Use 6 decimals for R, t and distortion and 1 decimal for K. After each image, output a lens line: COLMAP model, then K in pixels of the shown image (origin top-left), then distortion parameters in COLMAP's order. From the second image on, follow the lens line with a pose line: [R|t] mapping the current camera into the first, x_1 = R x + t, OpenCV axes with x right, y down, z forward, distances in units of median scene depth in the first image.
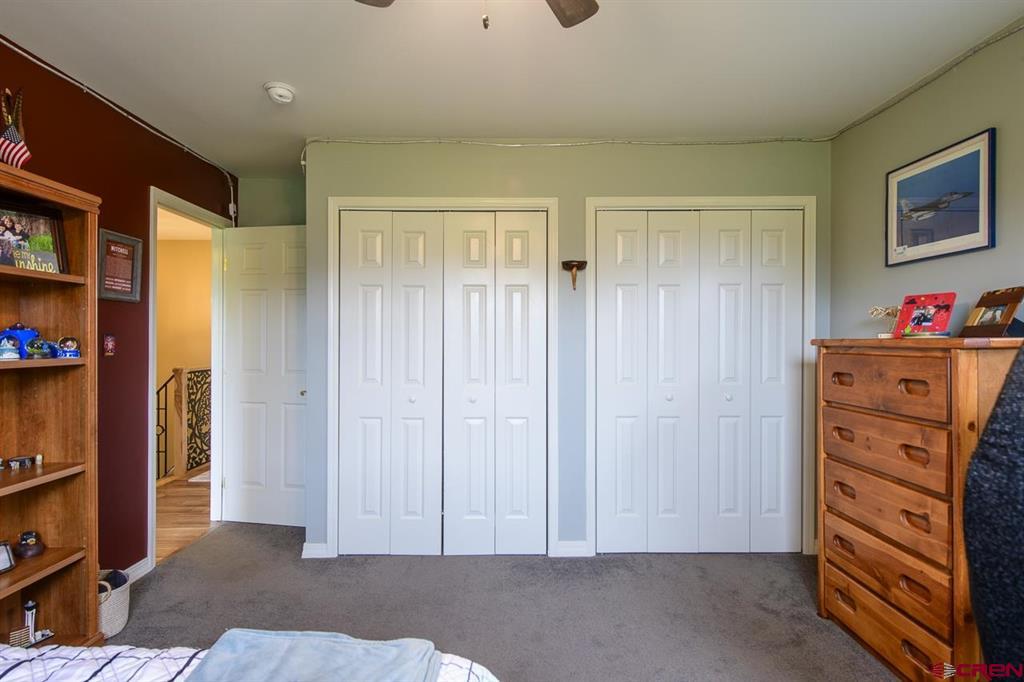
lens RADIAL K [[539.9, 0, 513.5], [0, 539.9, 339.1], [0, 0, 1]] dist [-0.002676, -0.002785]
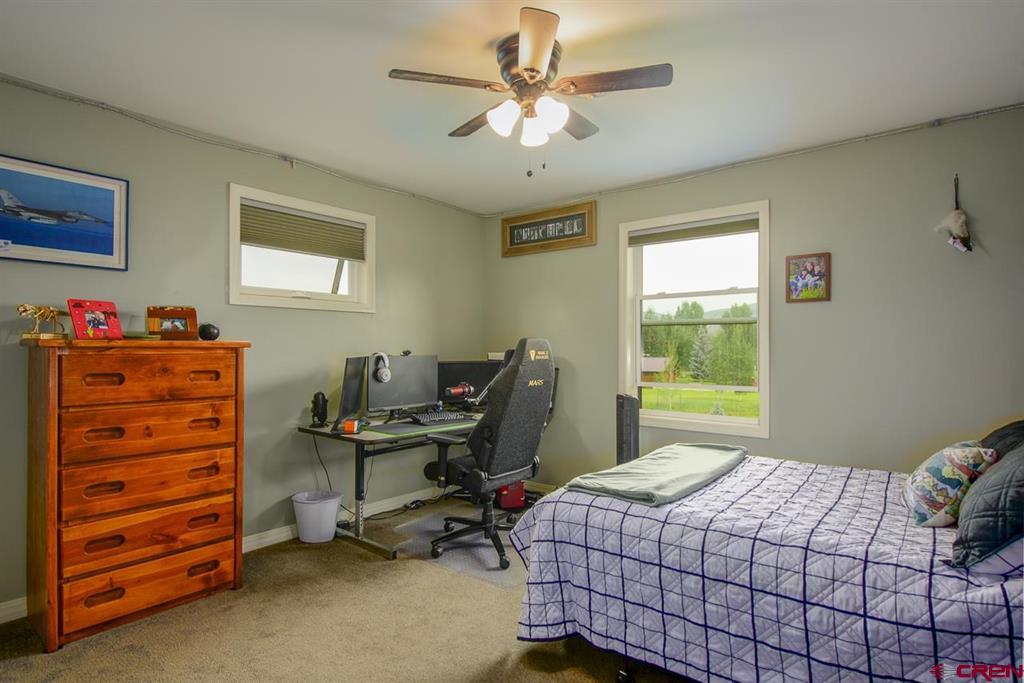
lens RADIAL K [[539.9, 0, 513.5], [0, 539.9, 339.6], [0, 0, 1]] dist [-0.002676, -0.002785]
pose [[-0.768359, 0.003122, 0.640012, -0.680252], [-0.005609, 0.999917, -0.011611, 0.007343], [-0.639995, -0.012511, -0.768278, 1.408959]]
